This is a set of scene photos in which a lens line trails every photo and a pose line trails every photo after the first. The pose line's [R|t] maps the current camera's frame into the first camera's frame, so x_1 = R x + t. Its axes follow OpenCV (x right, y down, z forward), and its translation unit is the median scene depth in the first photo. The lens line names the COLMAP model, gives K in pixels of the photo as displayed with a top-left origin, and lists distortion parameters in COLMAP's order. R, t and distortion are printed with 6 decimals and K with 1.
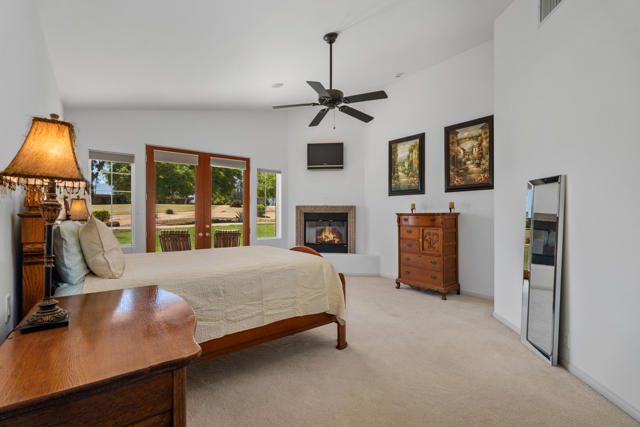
lens RADIAL K [[288.7, 0, 322.0], [0, 288.7, 214.7], [0, 0, 1]] dist [-0.005895, 0.002967]
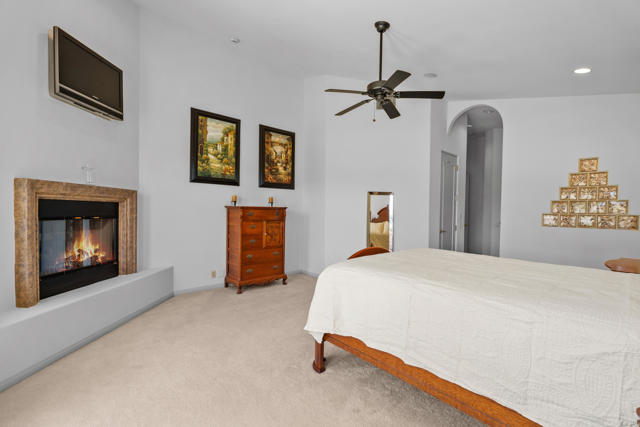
lens RADIAL K [[288.7, 0, 322.6], [0, 288.7, 215.3], [0, 0, 1]] dist [-0.005895, 0.002967]
pose [[-0.085864, -0.012033, 0.996234, -0.580498], [-0.011128, 0.999876, 0.011118, 0.009475], [-0.996245, -0.010132, -0.085987, 0.786903]]
